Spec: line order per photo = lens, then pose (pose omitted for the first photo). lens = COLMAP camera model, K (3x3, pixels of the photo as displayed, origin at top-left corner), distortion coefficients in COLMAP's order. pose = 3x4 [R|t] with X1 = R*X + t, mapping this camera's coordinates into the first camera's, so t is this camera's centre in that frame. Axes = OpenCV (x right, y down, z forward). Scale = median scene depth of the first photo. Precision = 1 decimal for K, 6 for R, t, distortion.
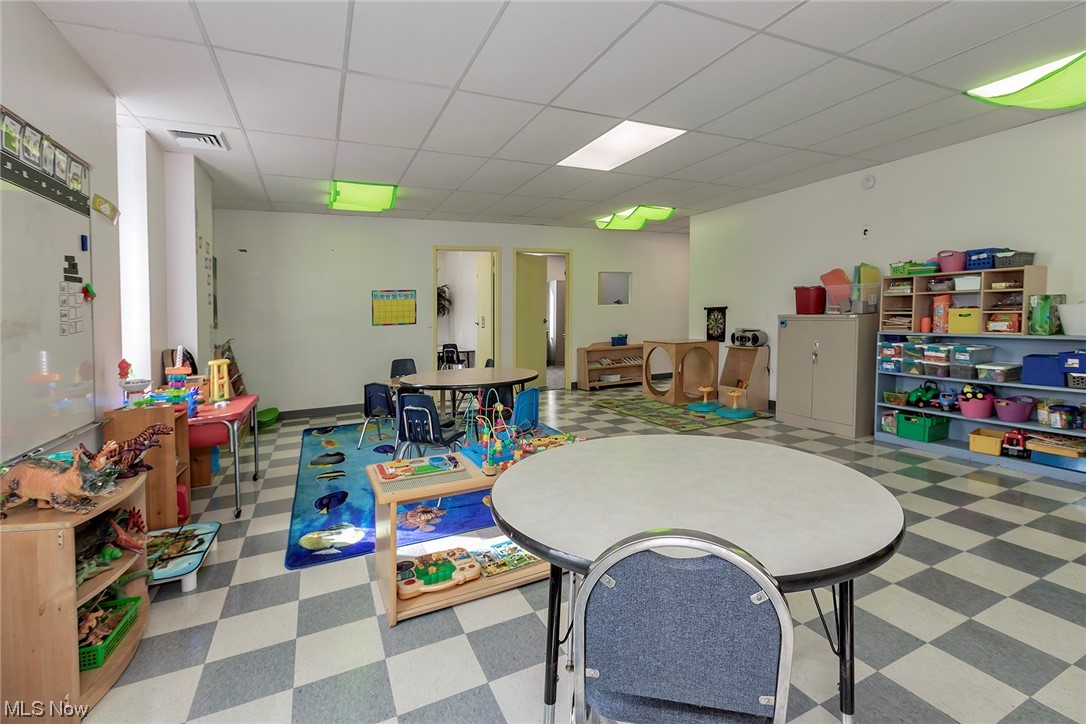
lens RADIAL K [[500.3, 0, 550.6], [0, 500.3, 362.0], [0, 0, 1]] dist [-0.000430, -0.000055]
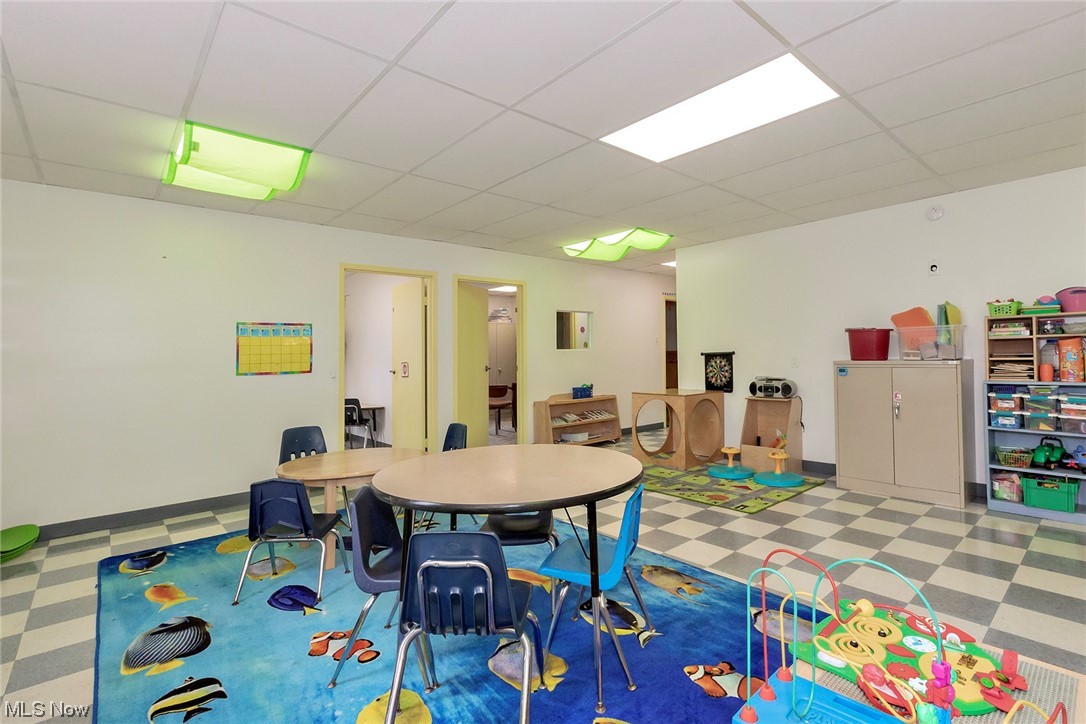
lens RADIAL K [[440.0, 0, 543.9], [0, 440.0, 376.7], [0, 0, 1]] dist [0.000225, -0.000223]
pose [[0.938148, -0.006376, 0.346176, -0.236034], [0.028619, 0.997837, -0.059181, -0.034032], [-0.345050, 0.065428, 0.936301, 0.426384]]
